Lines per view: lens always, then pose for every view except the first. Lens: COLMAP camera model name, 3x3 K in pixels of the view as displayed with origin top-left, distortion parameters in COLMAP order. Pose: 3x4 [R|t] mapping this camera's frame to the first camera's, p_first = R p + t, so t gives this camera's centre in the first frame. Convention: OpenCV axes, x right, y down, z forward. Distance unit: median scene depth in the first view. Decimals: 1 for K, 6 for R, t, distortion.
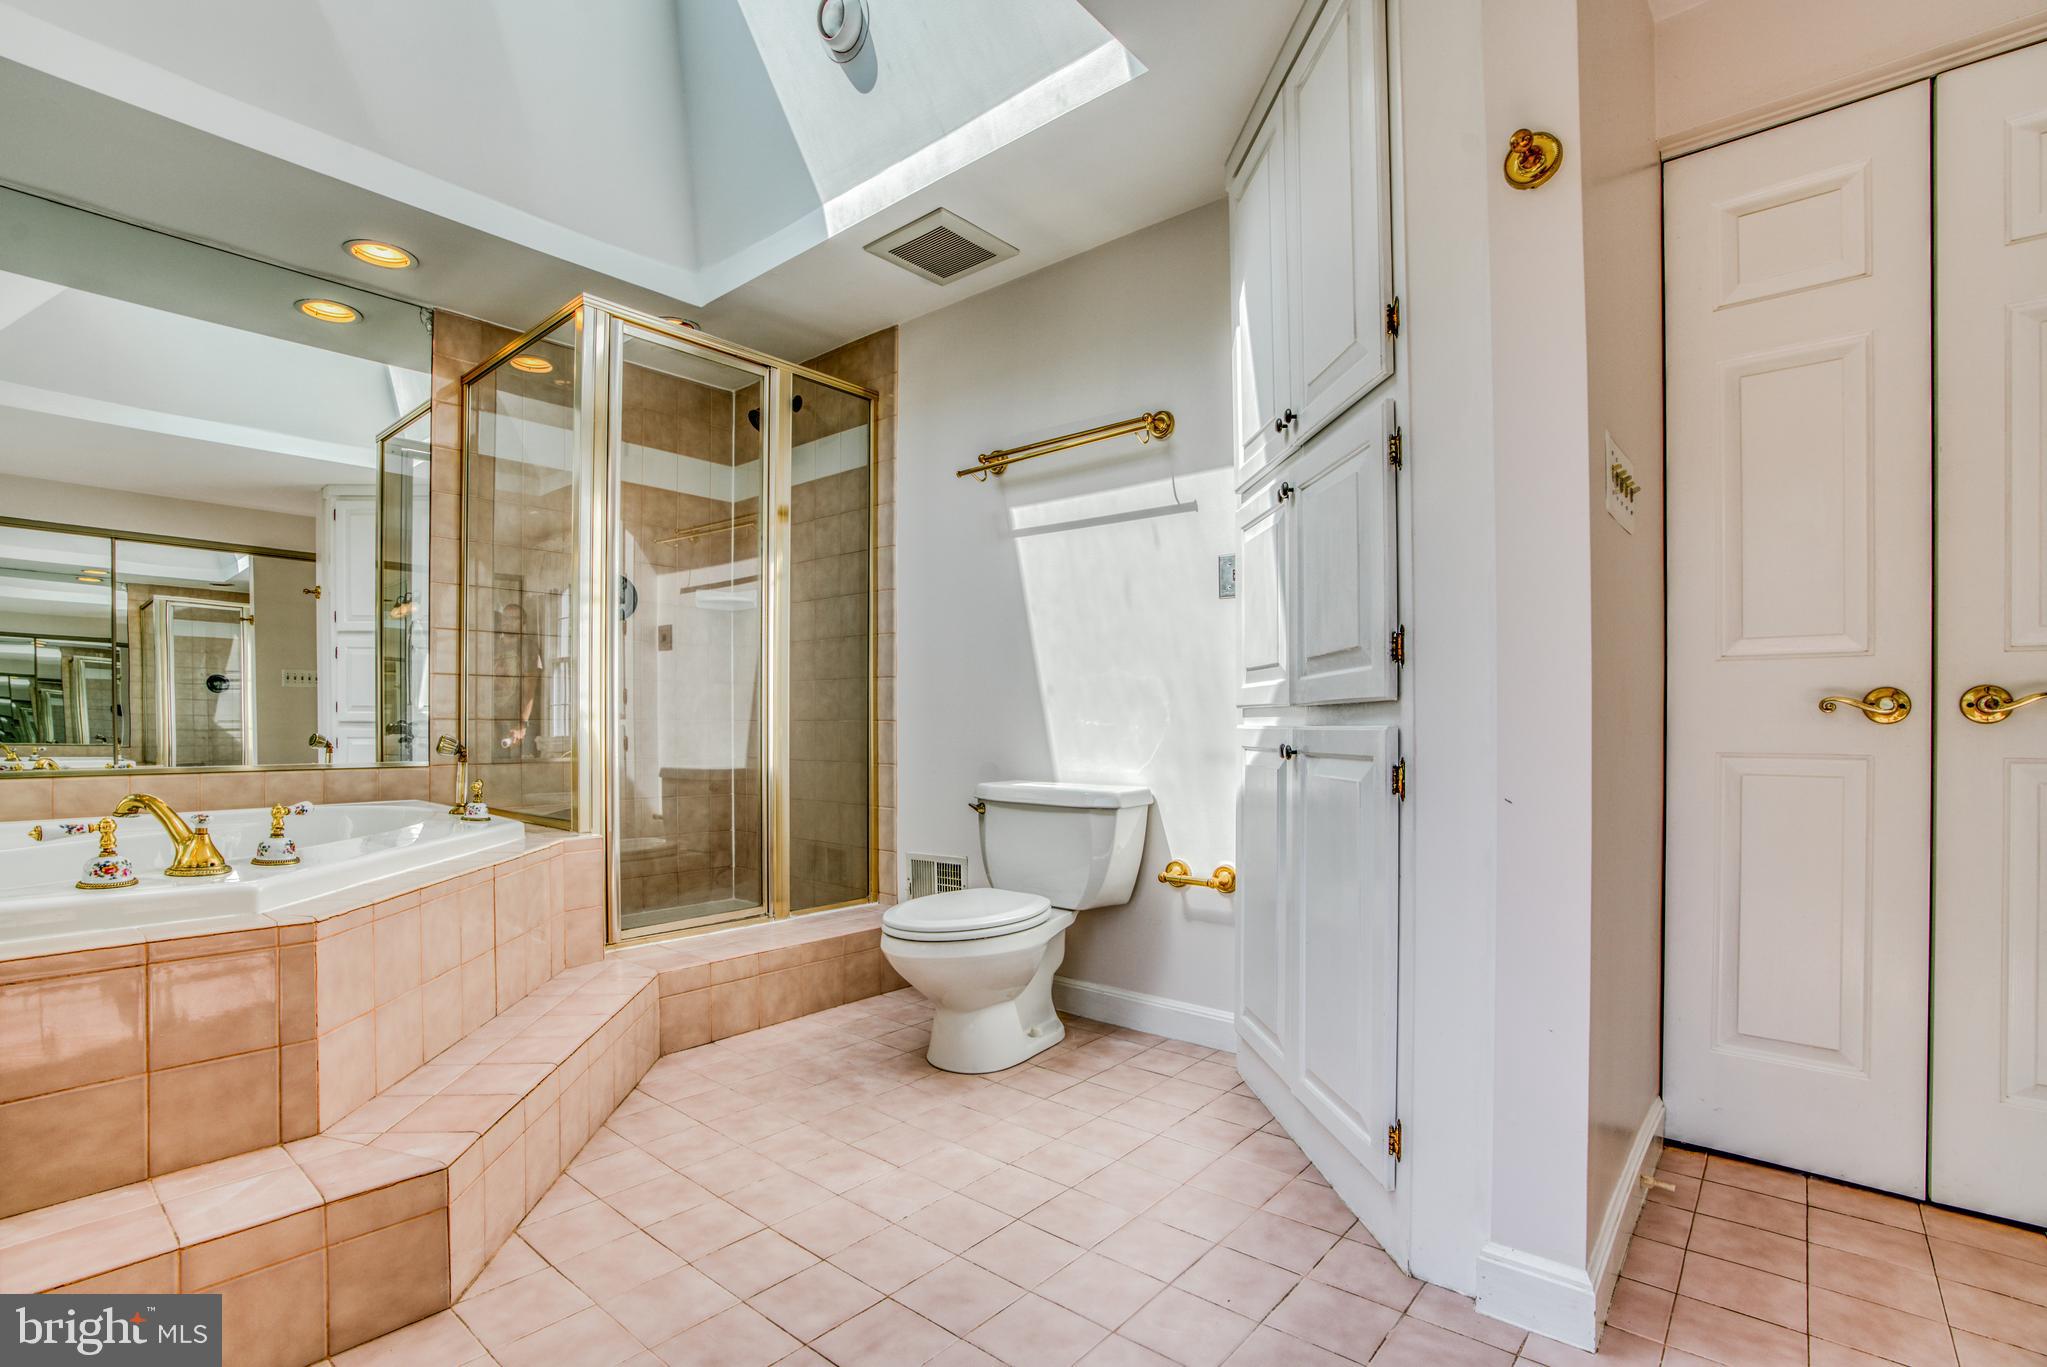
lens RADIAL K [[956.5, 0, 1021.5], [0, 956.5, 723.8], [0, 0, 1]] dist [-0.000309, 0.000287]
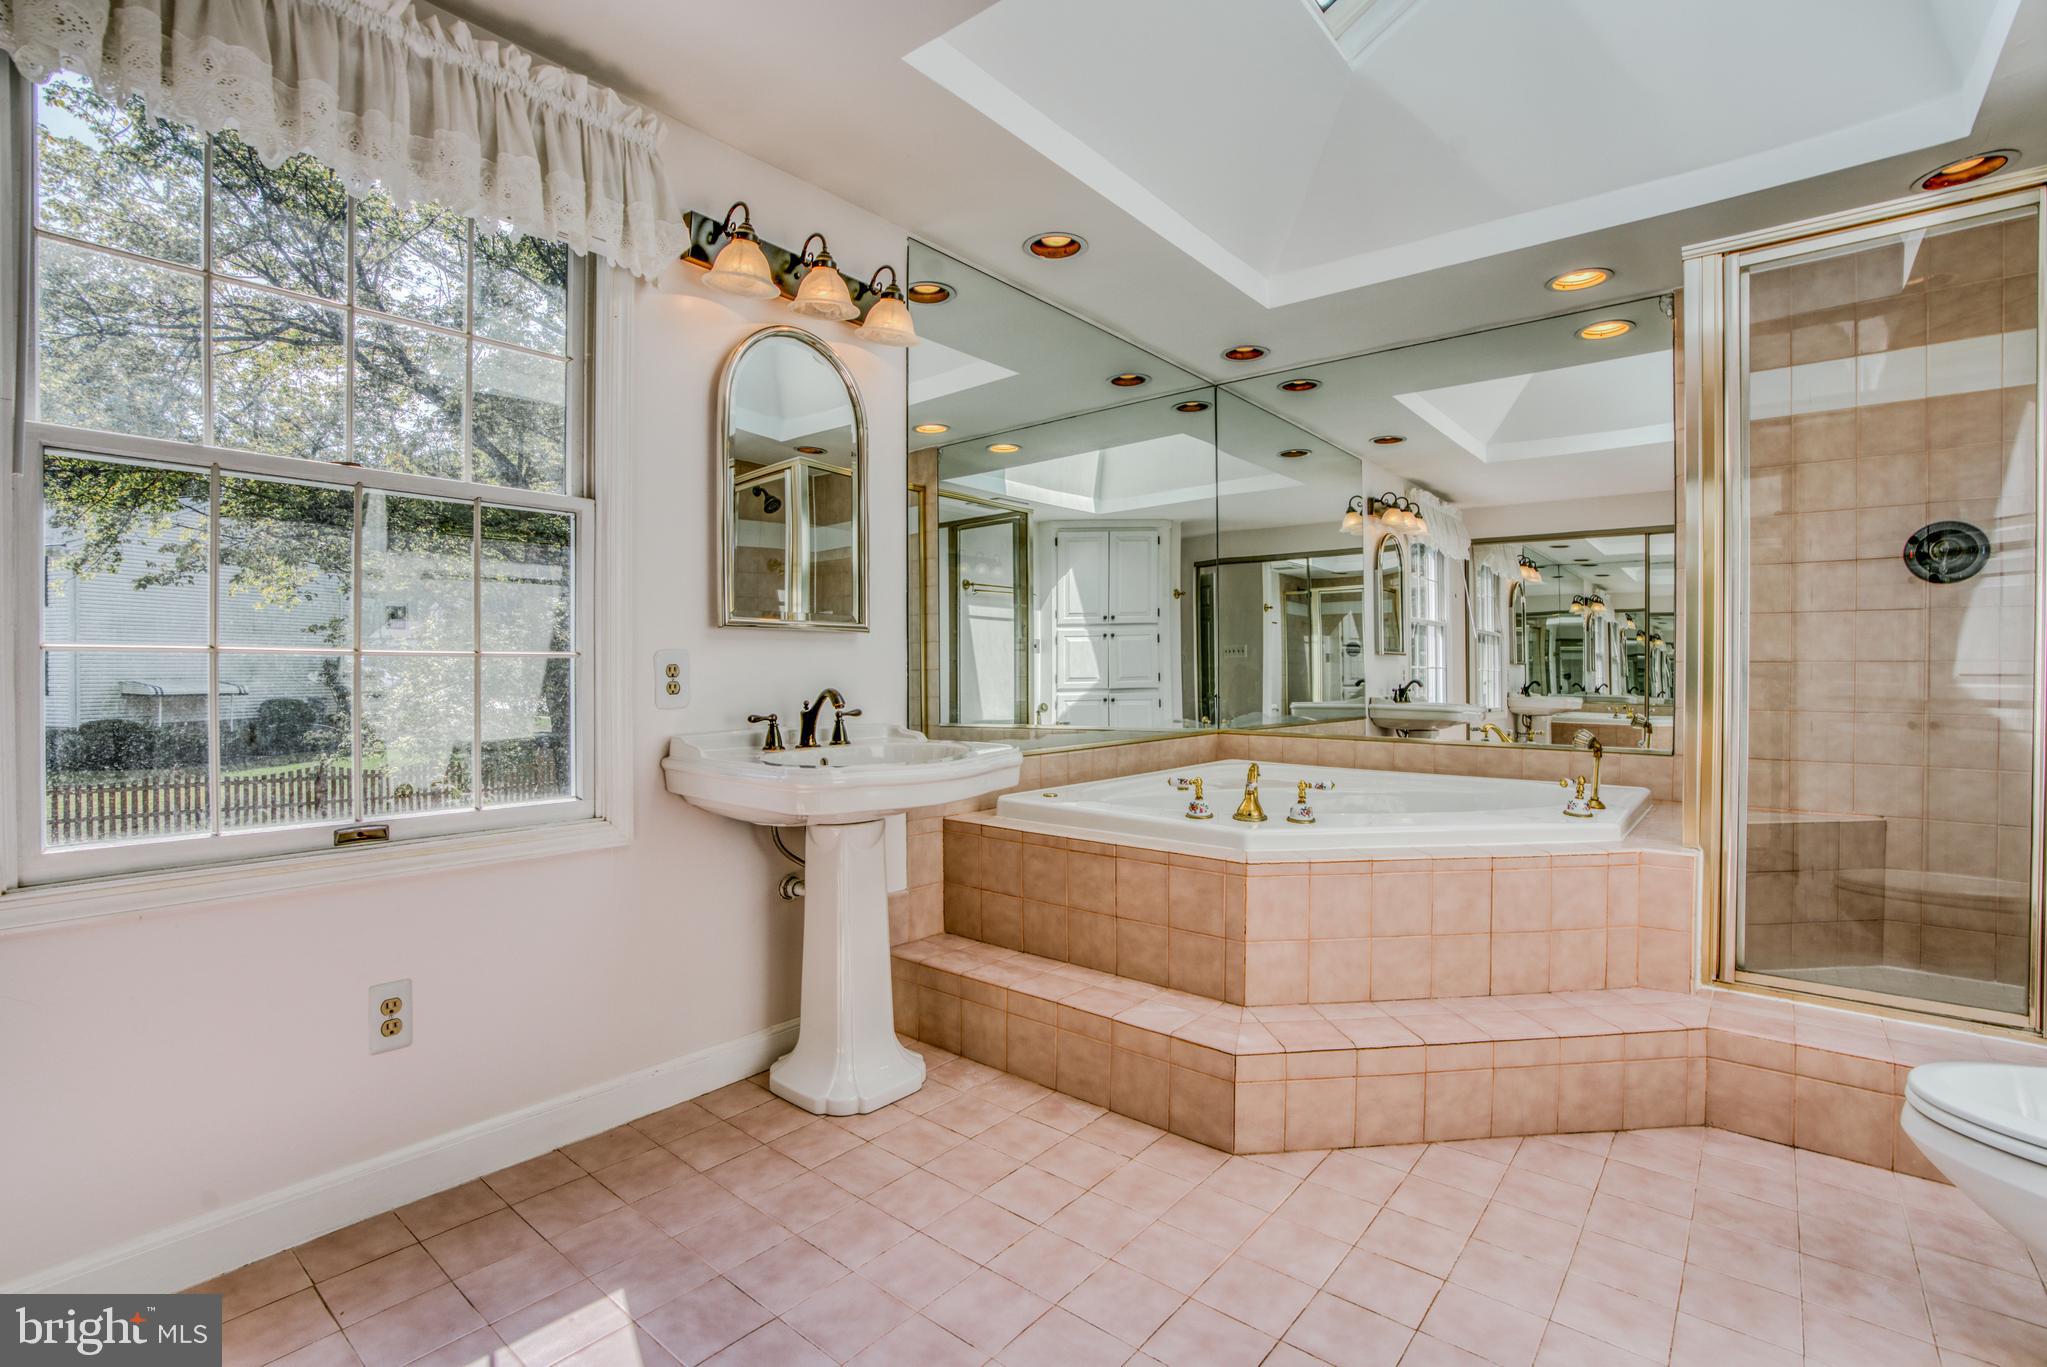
lens RADIAL K [[977.1, 0, 1023.5], [0, 977.1, 683.5], [0, 0, 1]] dist [-0.001637, 0.000724]
pose [[0.040792, 0.018459, -0.998997, 0.564964], [-0.001451, 0.999829, 0.018415, -0.074287], [0.999167, 0.000698, 0.040812, 0.442519]]
